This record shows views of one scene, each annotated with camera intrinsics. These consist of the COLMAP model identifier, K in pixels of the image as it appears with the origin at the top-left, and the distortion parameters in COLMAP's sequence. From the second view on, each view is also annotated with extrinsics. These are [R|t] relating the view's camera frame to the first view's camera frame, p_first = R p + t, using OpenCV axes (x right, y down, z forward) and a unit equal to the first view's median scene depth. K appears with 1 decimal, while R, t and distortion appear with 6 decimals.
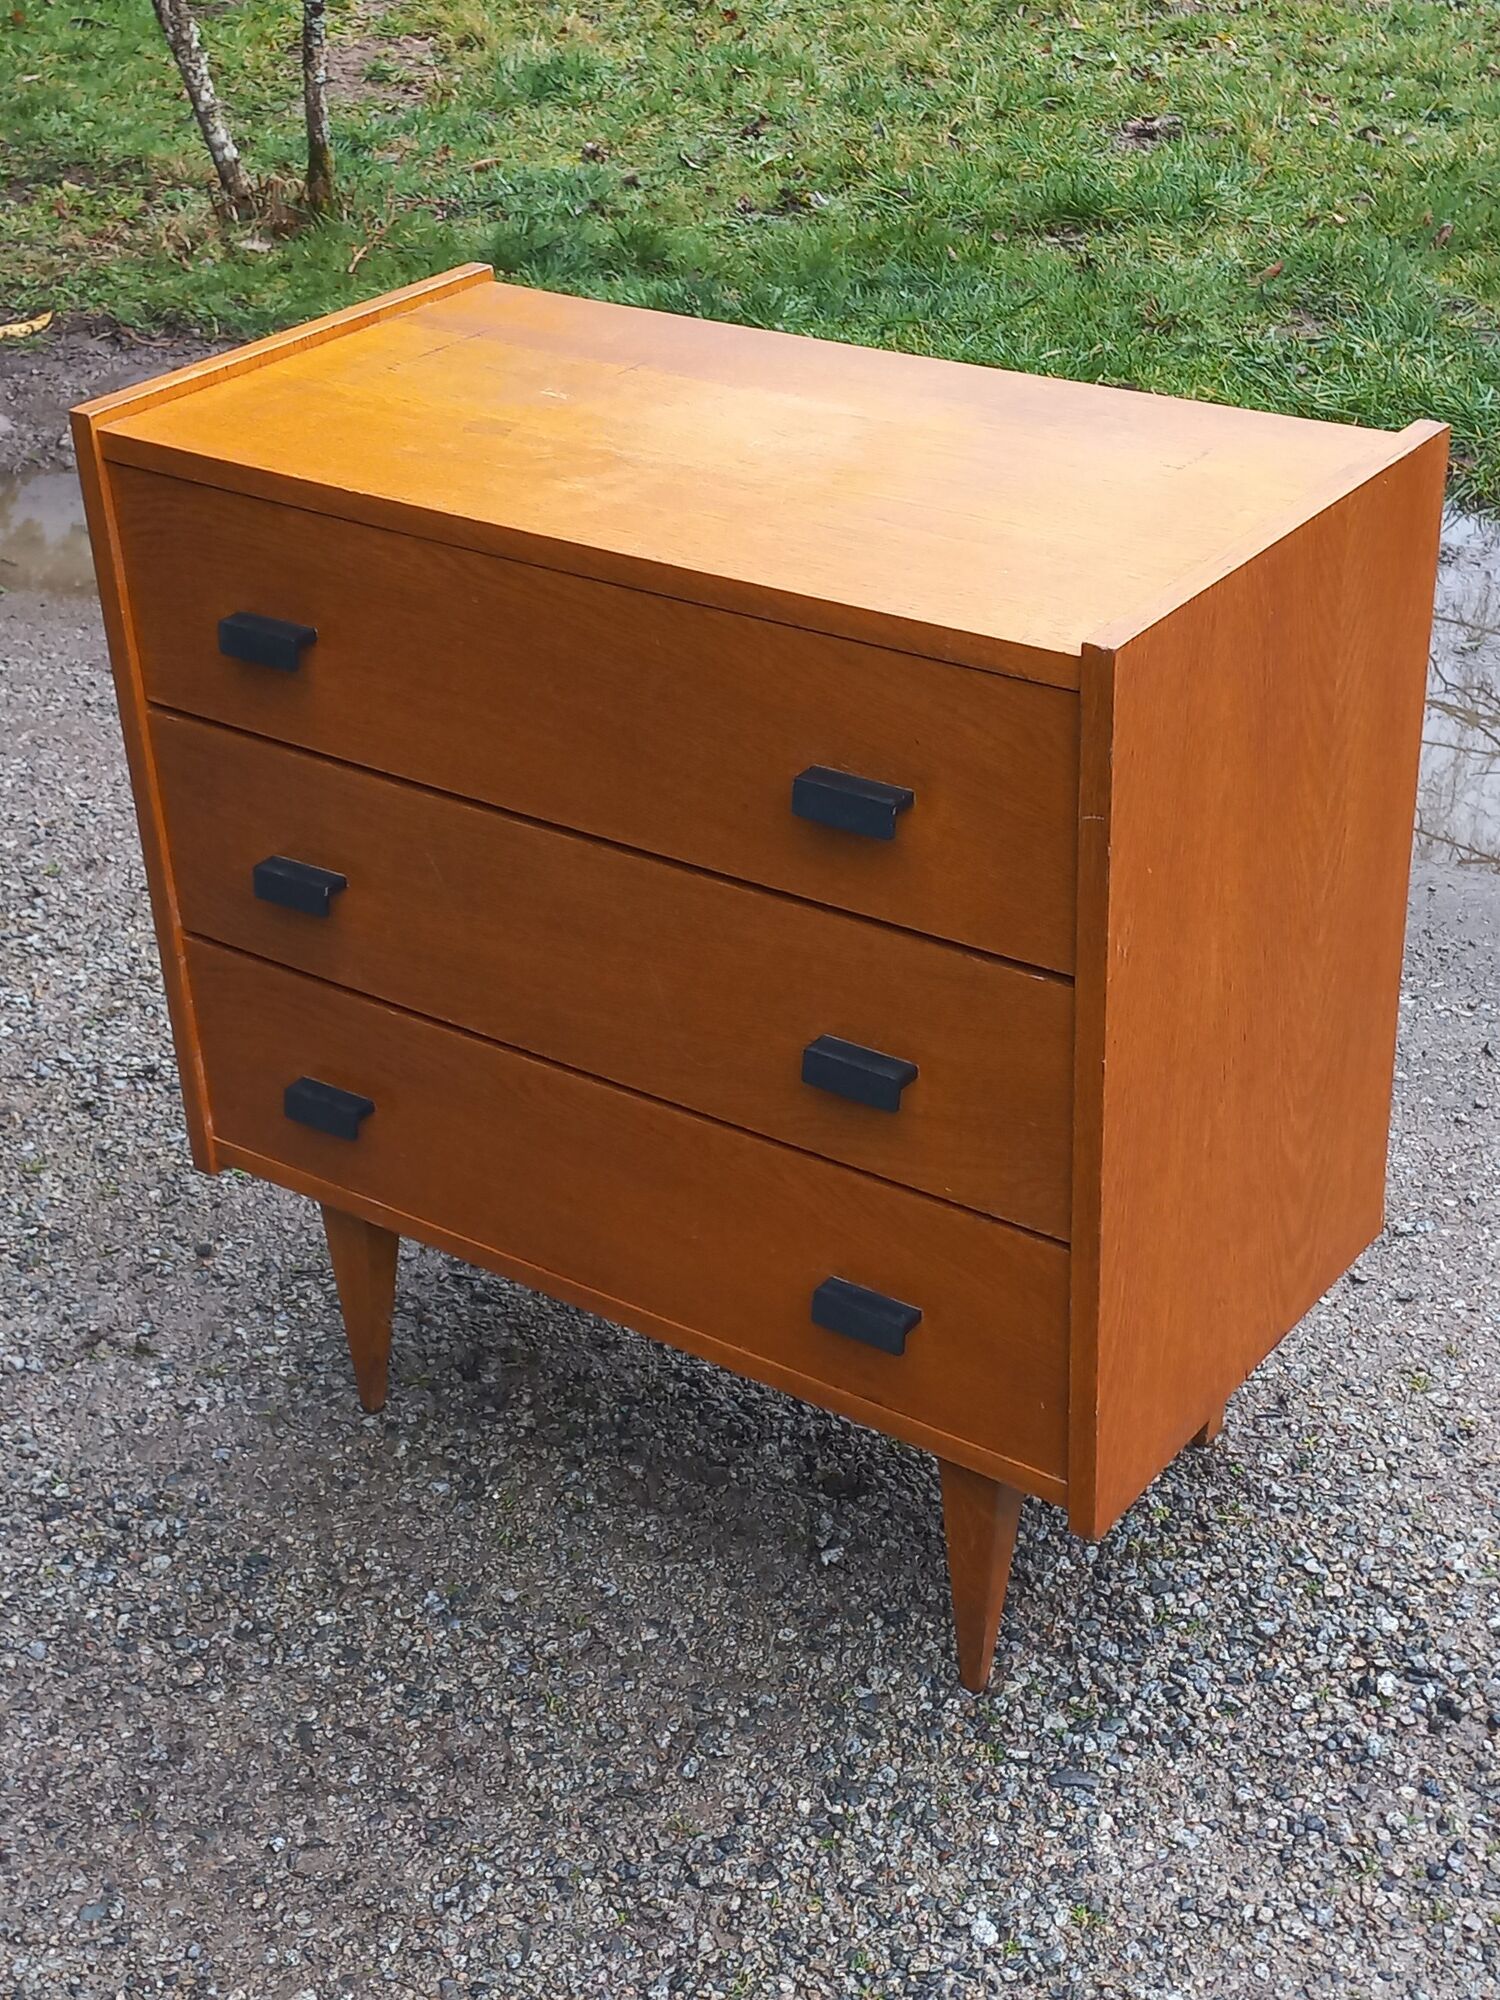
lens RADIAL K [[2837.1, 0, 756.1], [0, 2837.1, 995.9], [0, 0, 1]] dist [0.071469, 0.000000]
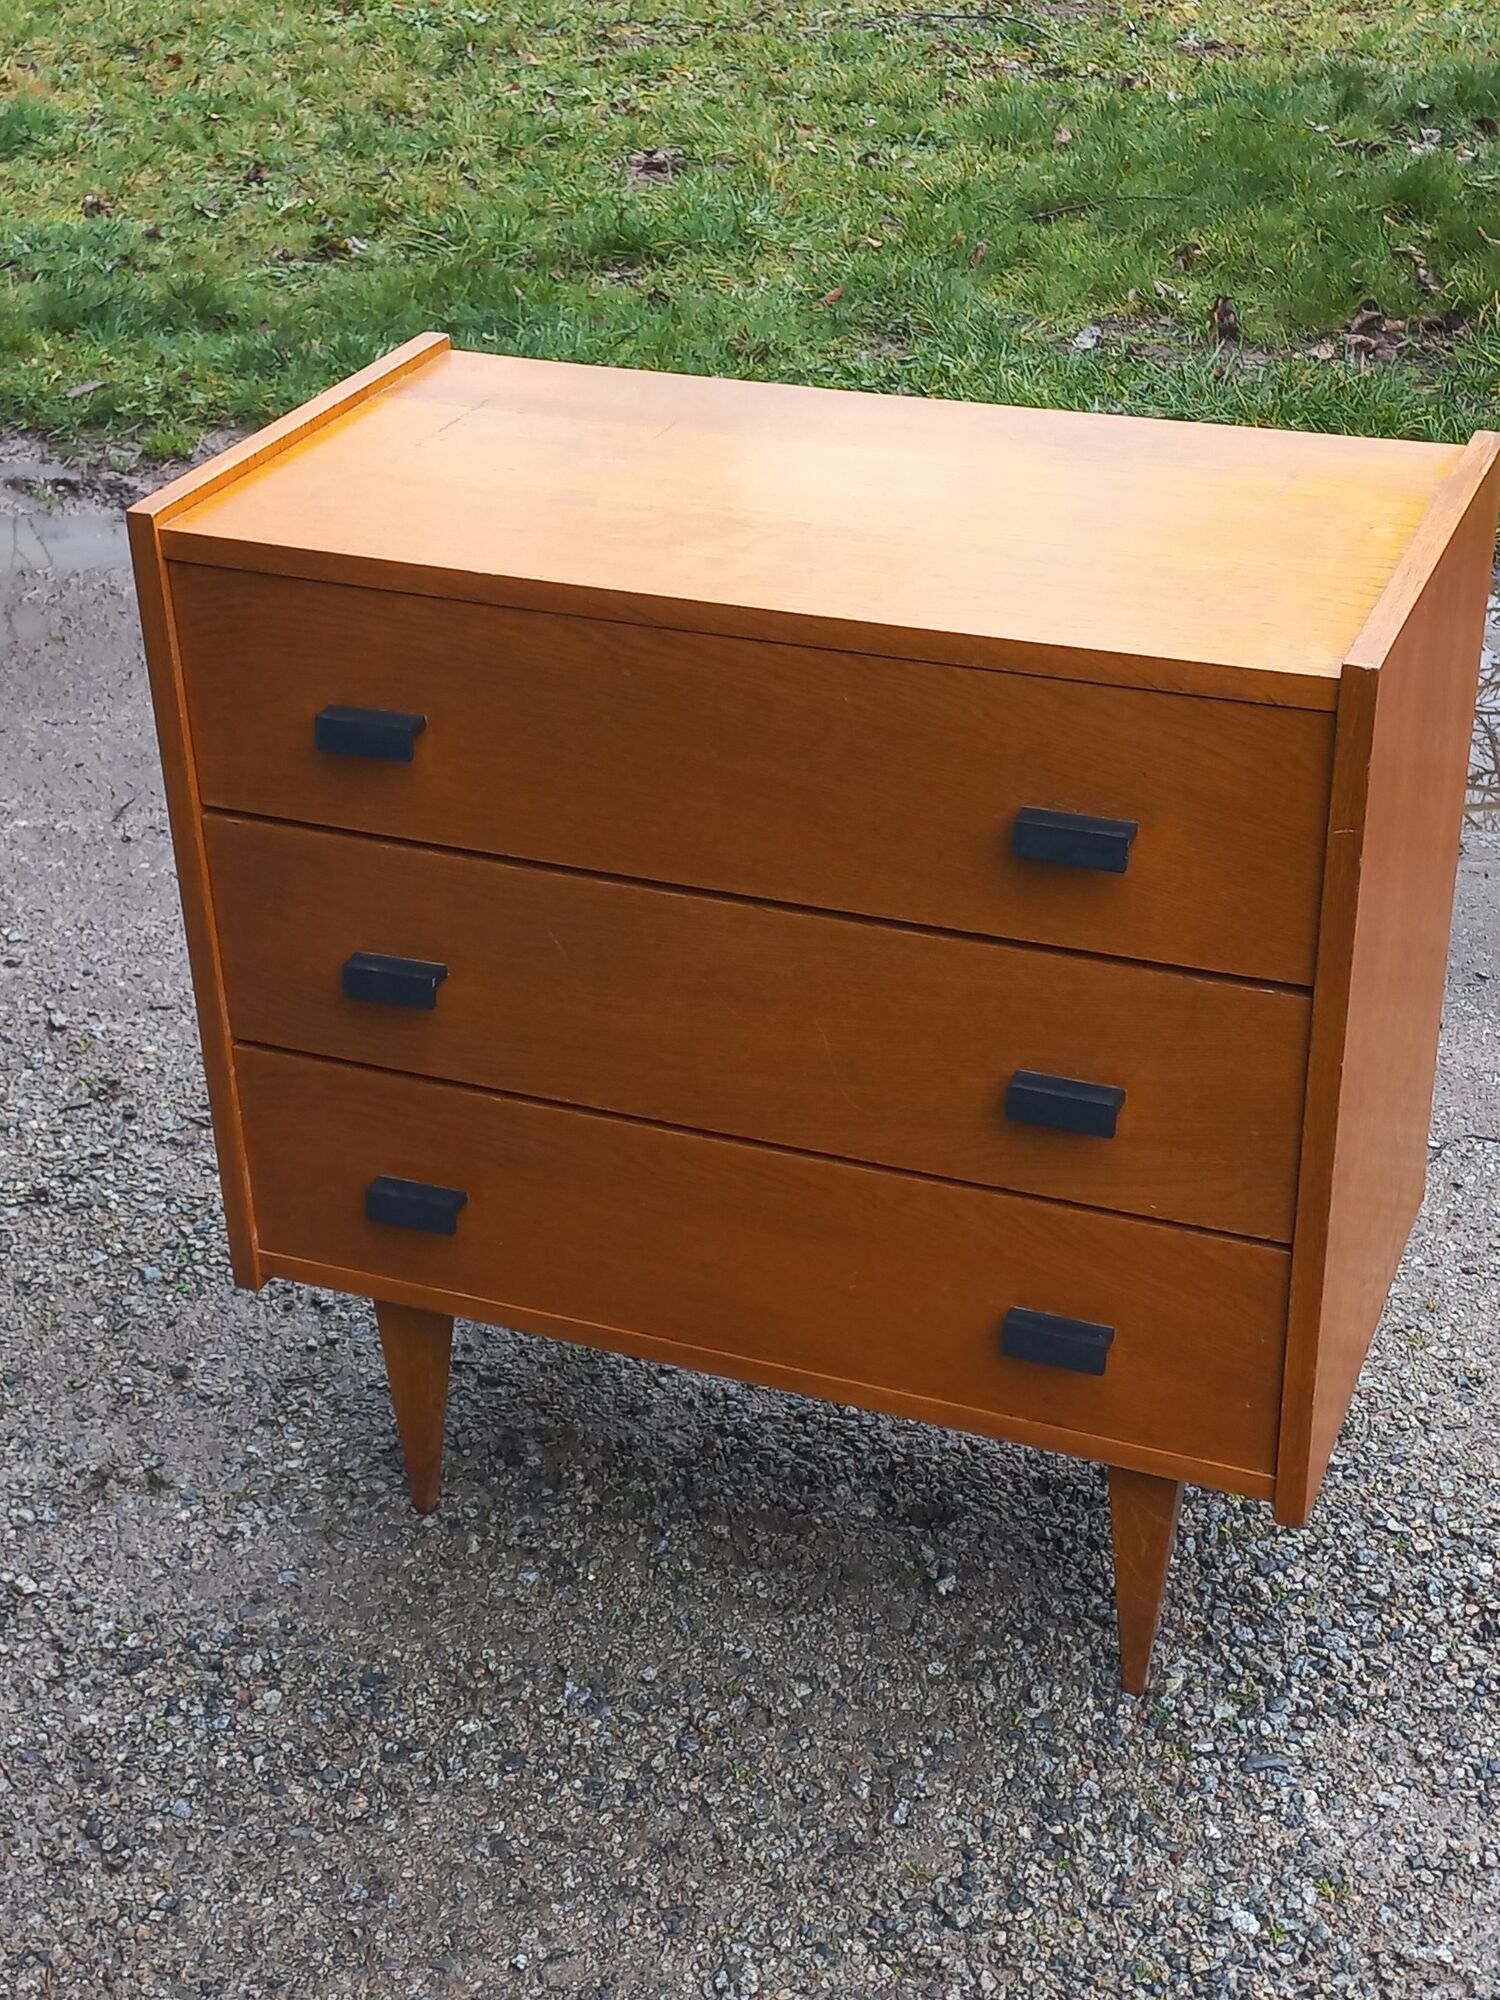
lens RADIAL K [[2837.1, 0, 753.9], [0, 2837.1, 996.5], [0, 0, 1]] dist [0.071469, 0.000000]
pose [[0.970371, -0.105931, 0.217160, -0.249734], [0.107904, 0.994157, 0.002789, -0.022323], [-0.216187, 0.020726, 0.976132, 0.024927]]
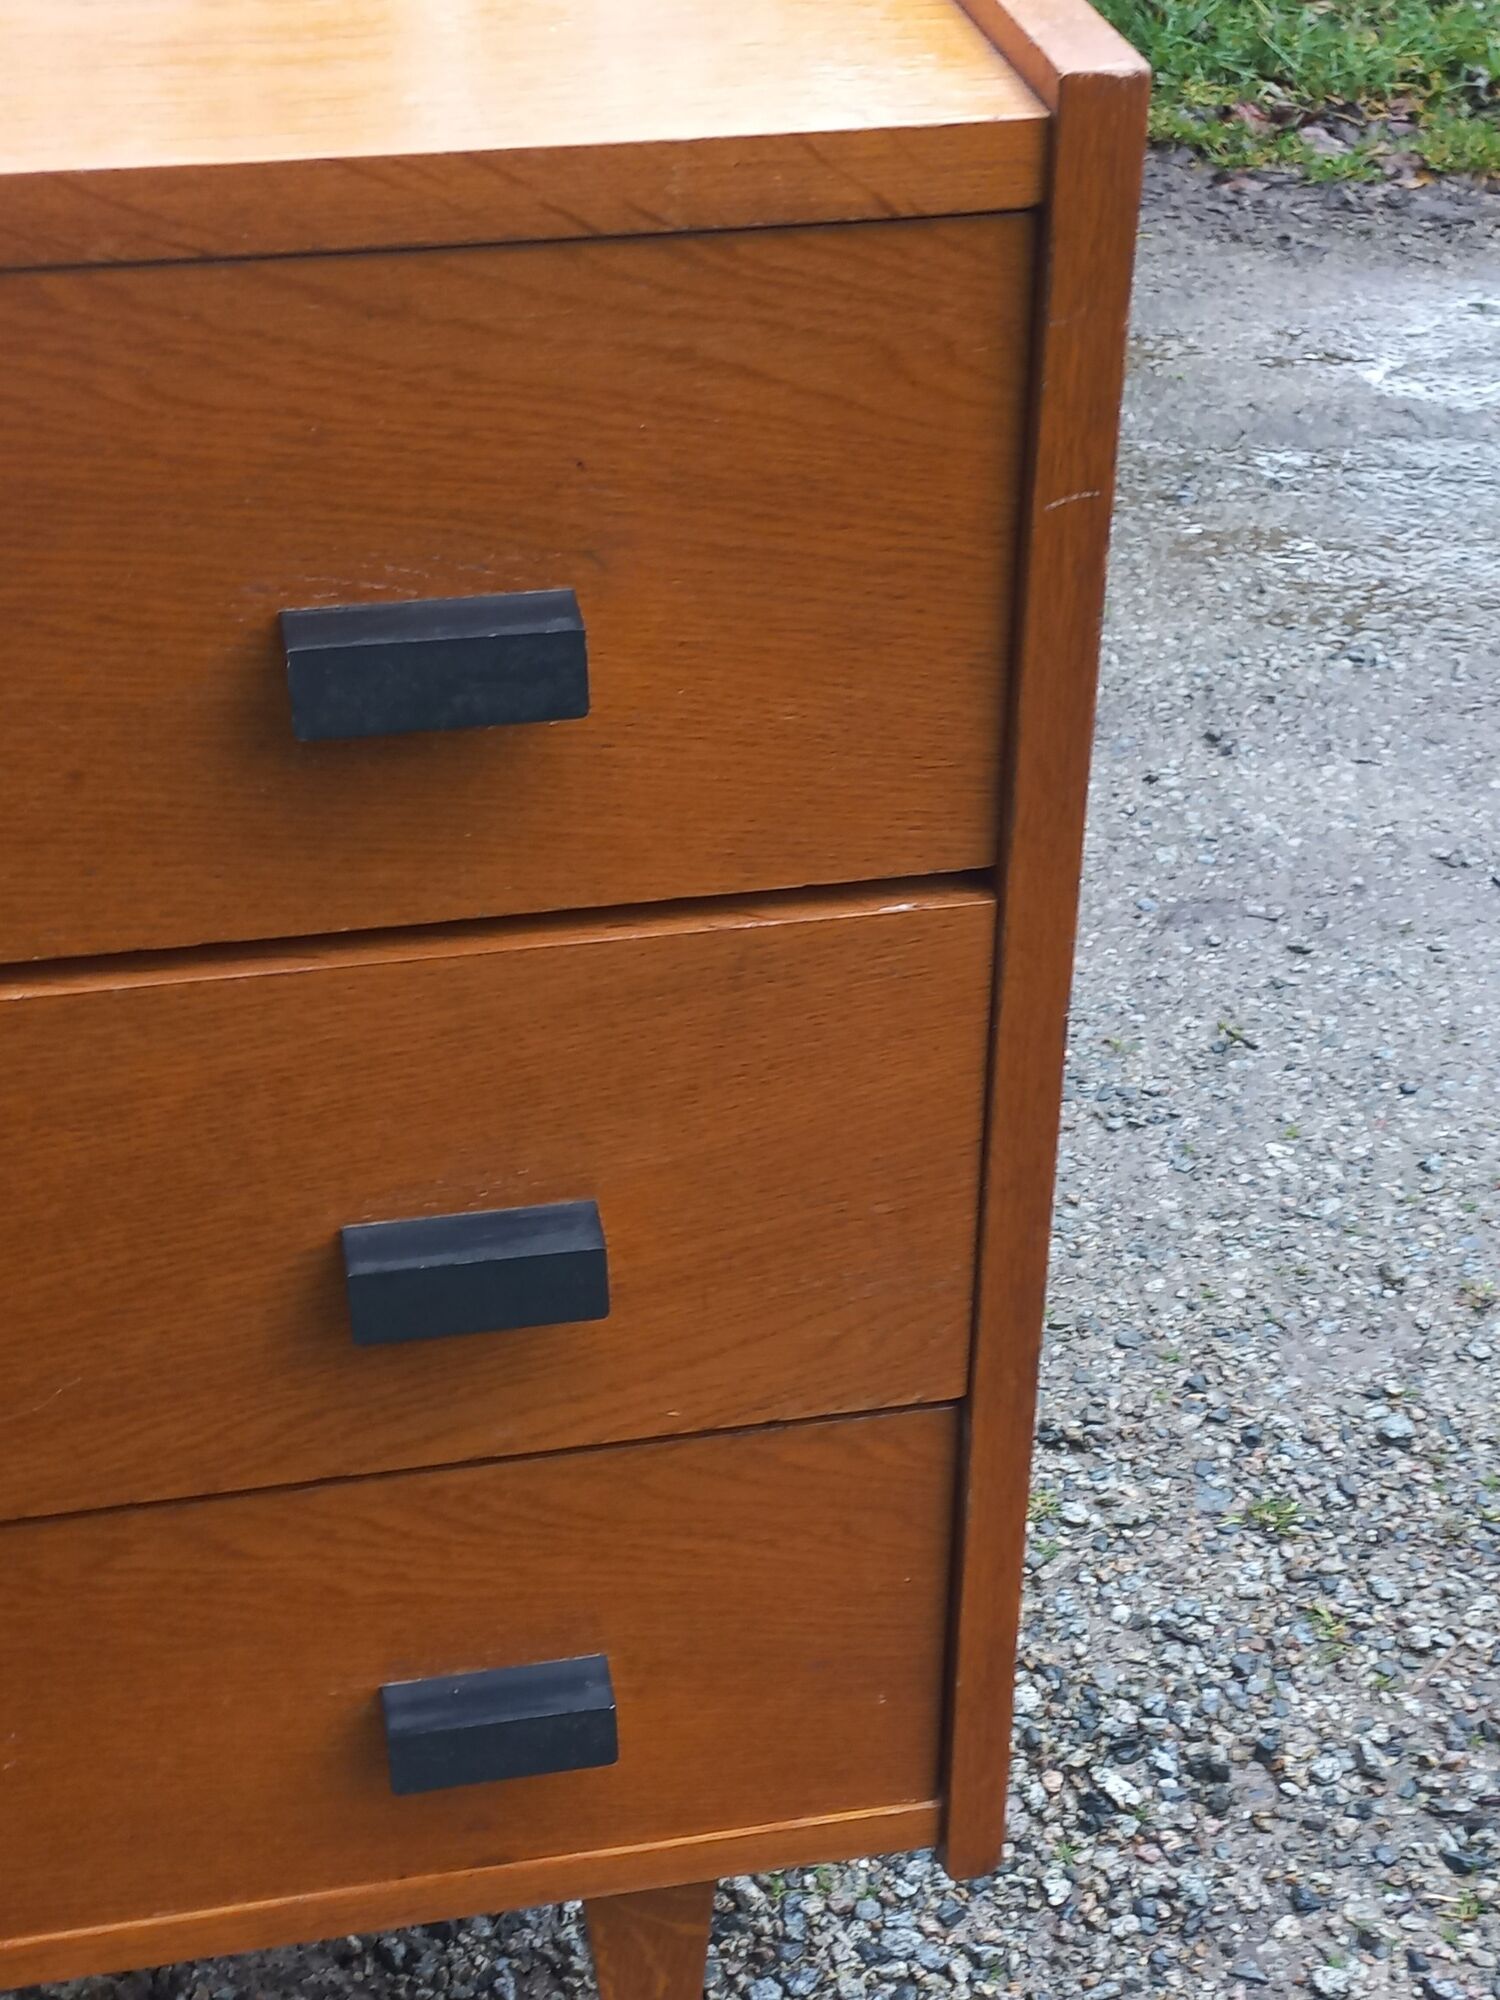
lens RADIAL K [[2837.1, 0, 753.0], [0, 2837.1, 996.9], [0, 0, 1]] dist [0.071469, 0.000000]
pose [[0.686444, -0.368412, 0.626951, -0.171271], [0.329762, 0.926126, 0.183161, -0.068294], [-0.648114, 0.081015, 0.757222, 0.543212]]
